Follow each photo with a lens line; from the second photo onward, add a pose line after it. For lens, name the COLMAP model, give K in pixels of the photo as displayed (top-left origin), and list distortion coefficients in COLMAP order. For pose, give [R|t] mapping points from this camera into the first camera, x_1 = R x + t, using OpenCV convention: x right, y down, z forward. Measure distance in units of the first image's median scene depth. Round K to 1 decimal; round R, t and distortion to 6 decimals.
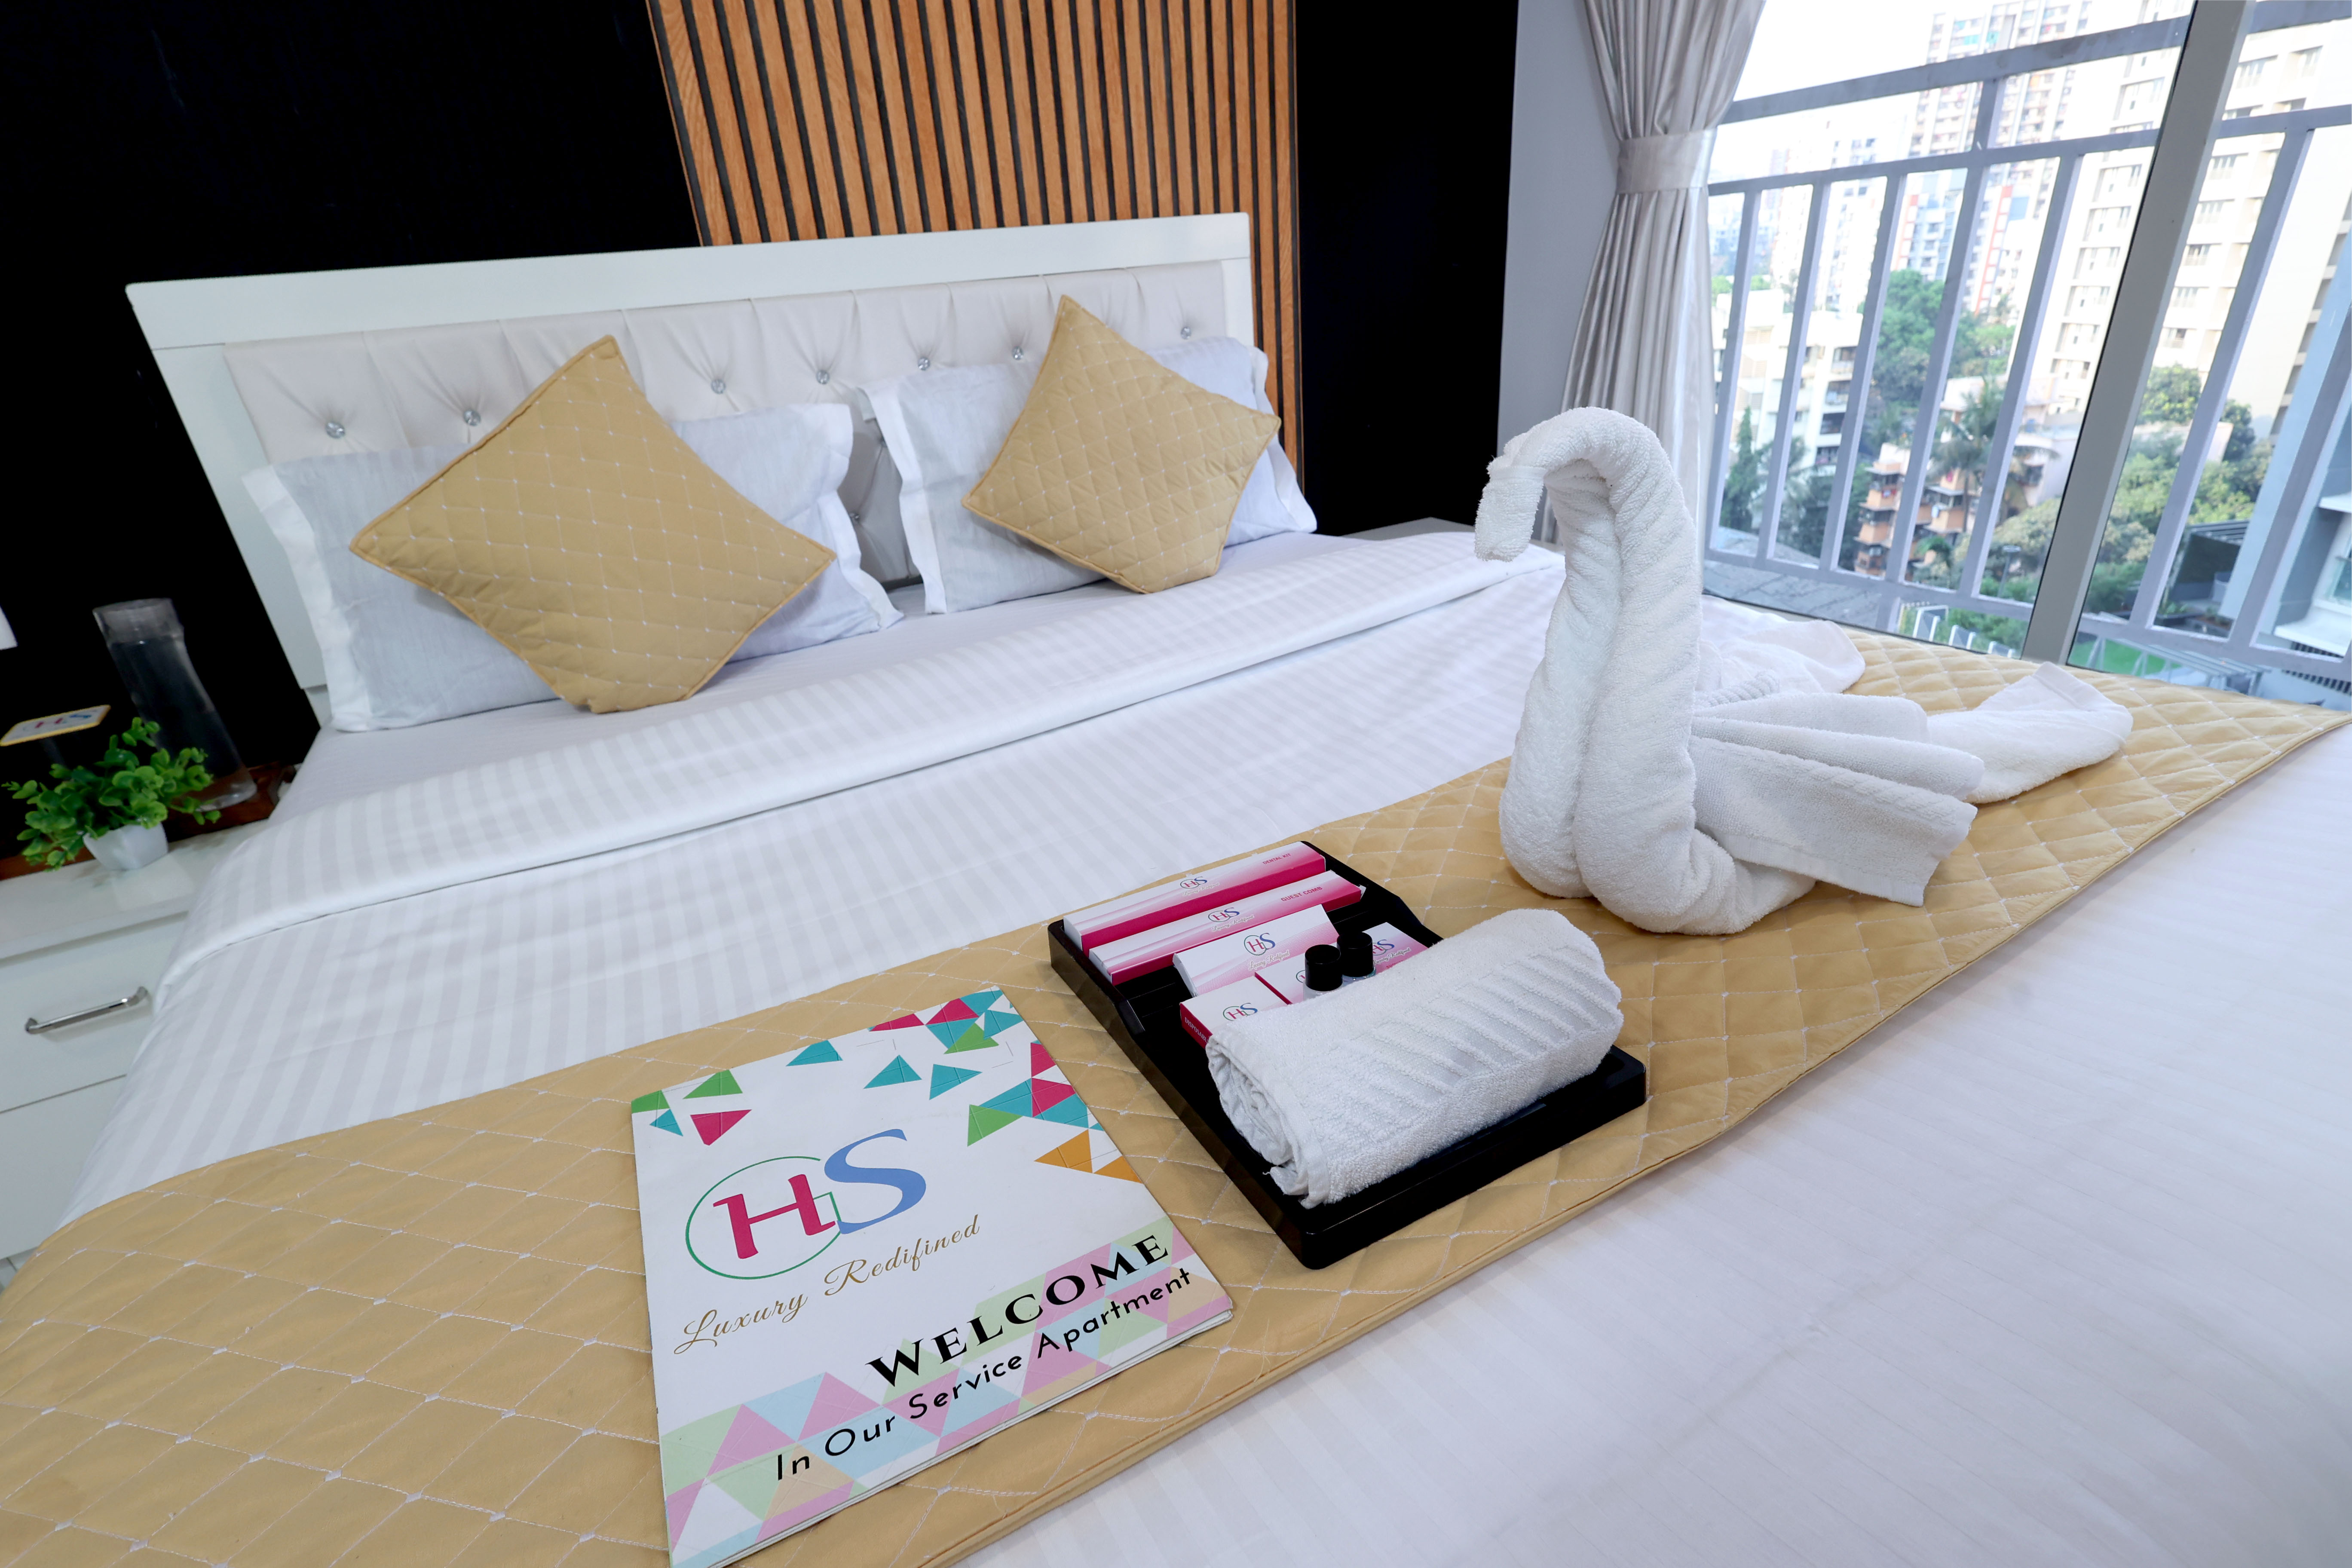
lens RADIAL K [[1101.9, 0, 1176.0], [0, 1101.9, 784.0], [0, 0, 1]] dist [0.000651, 0.000933]
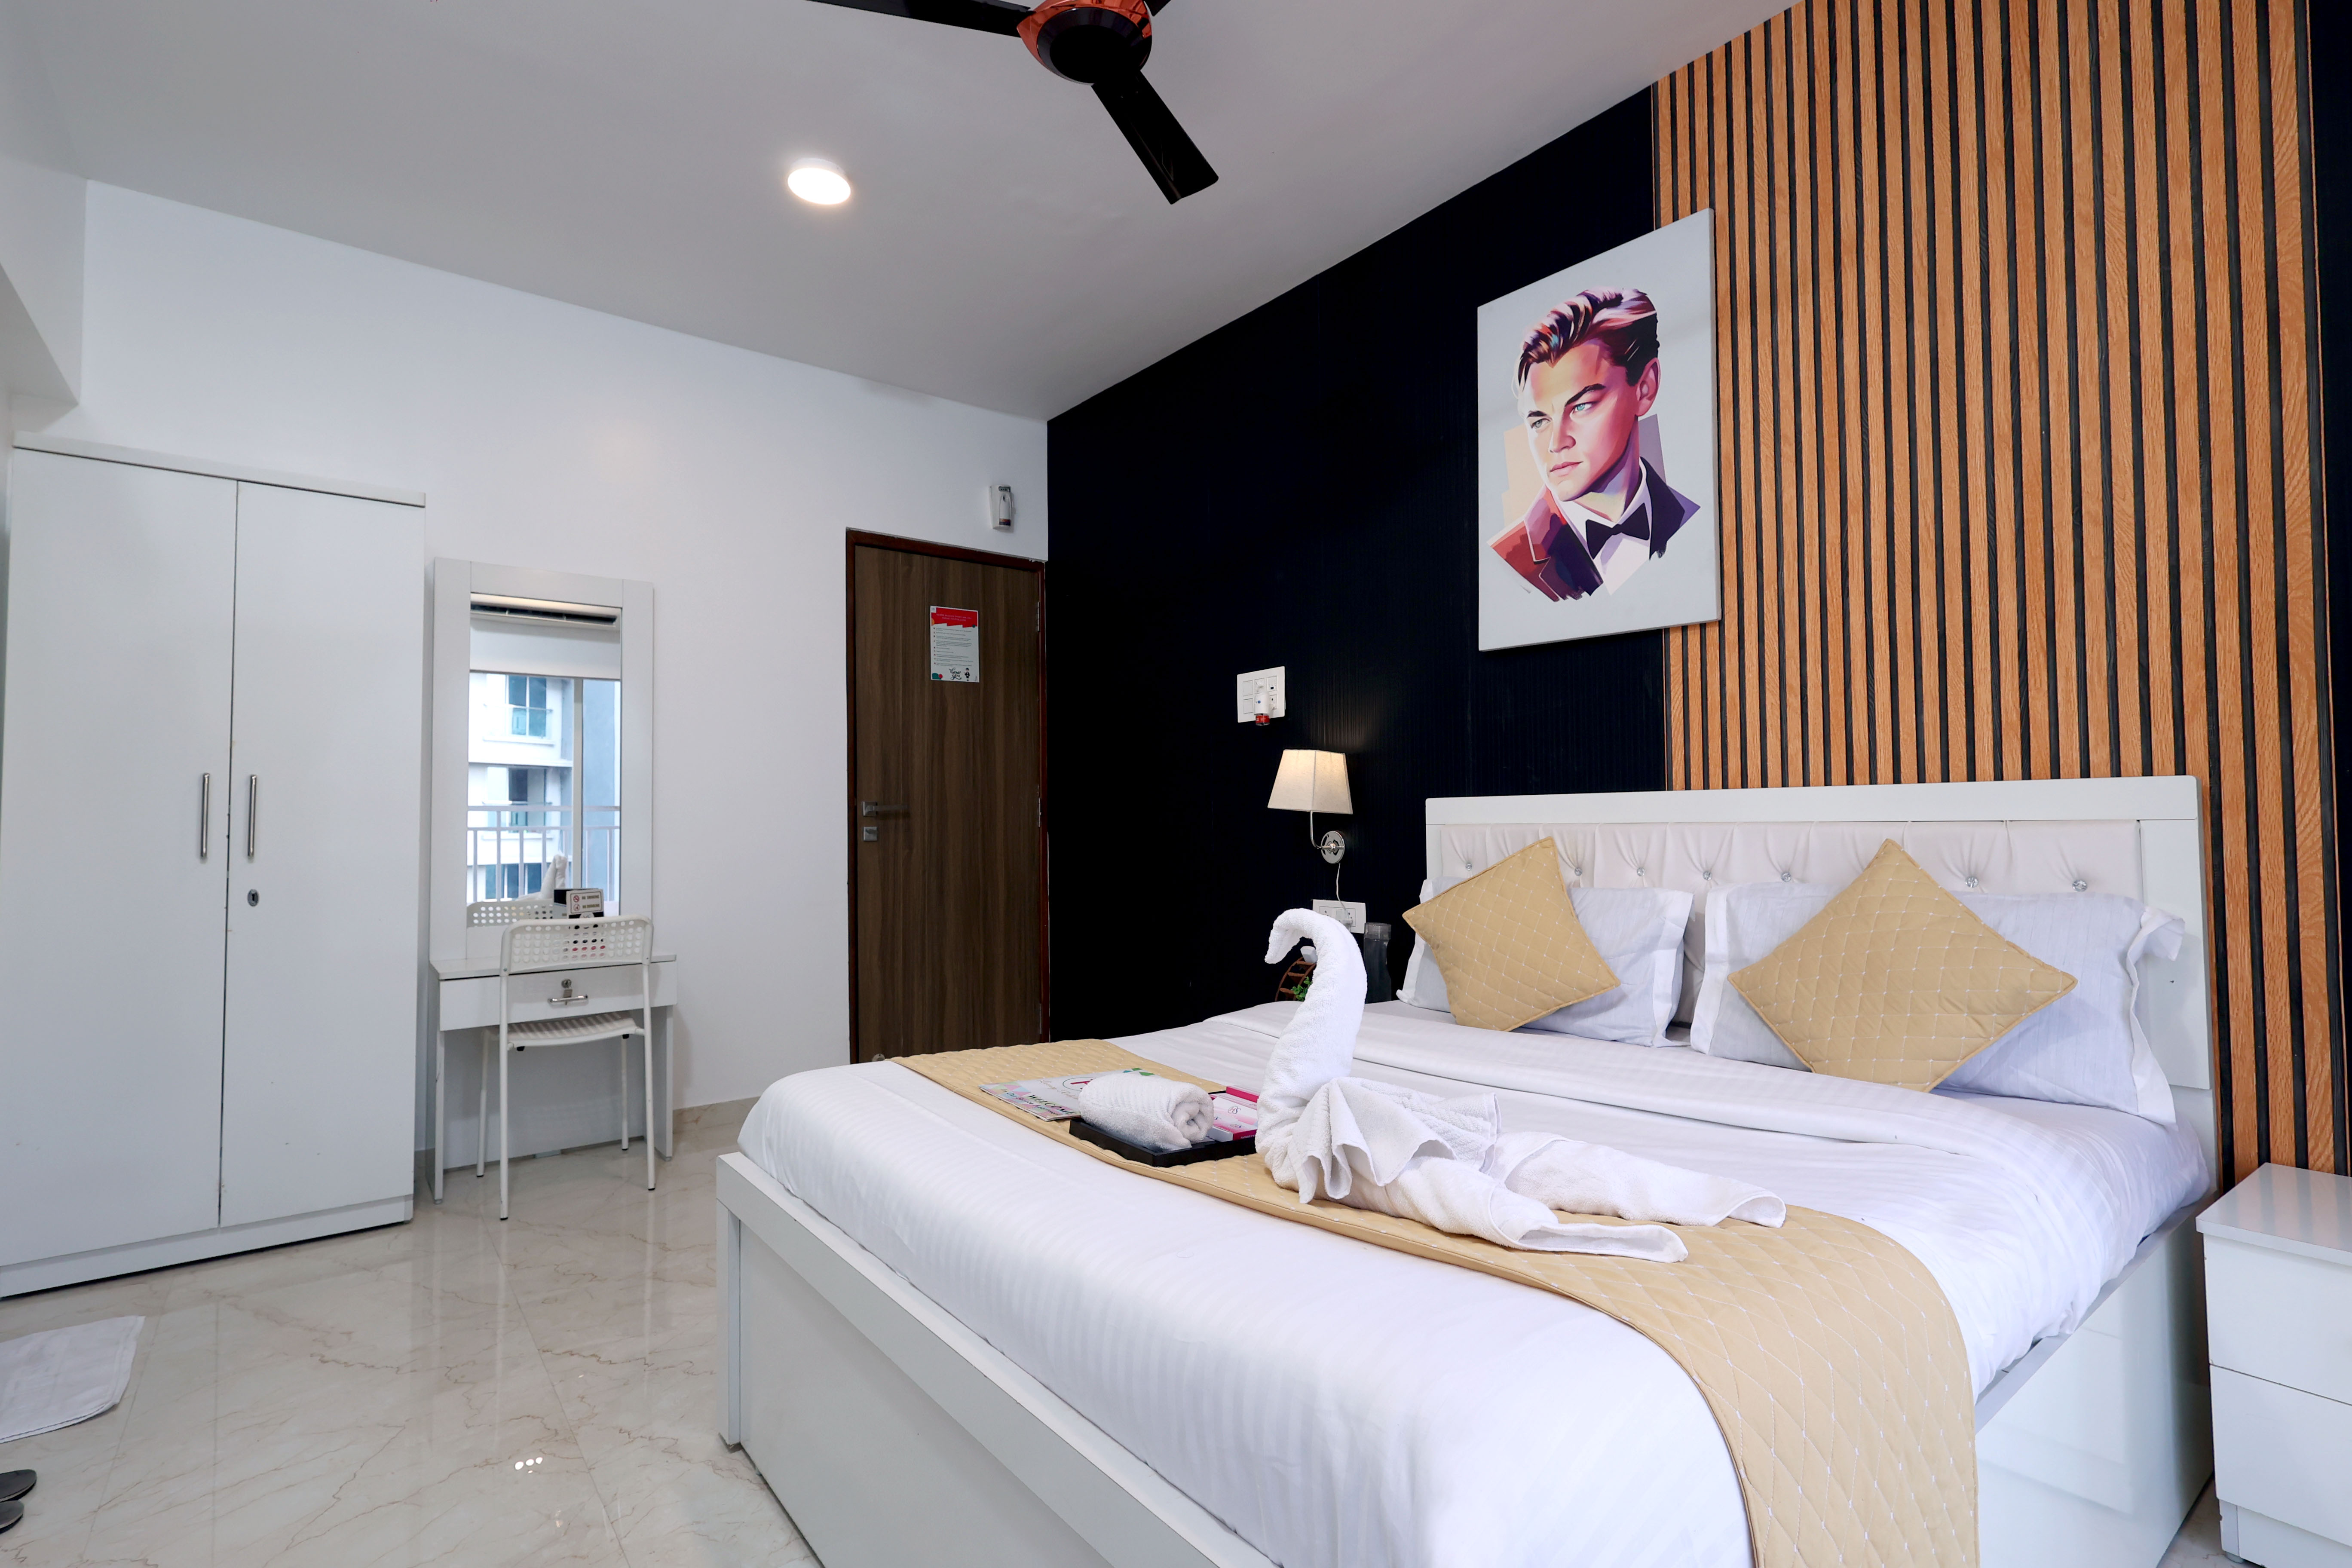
lens RADIAL K [[1101.9, 0, 1176.0], [0, 1101.9, 784.0], [0, 0, 1]] dist [0.000651, 0.000933]
pose [[0.169037, 0.031858, -0.985095, 0.961977], [-0.426639, 0.903351, -0.043994, -0.120797], [0.888485, 0.427717, 0.166292, 0.102586]]
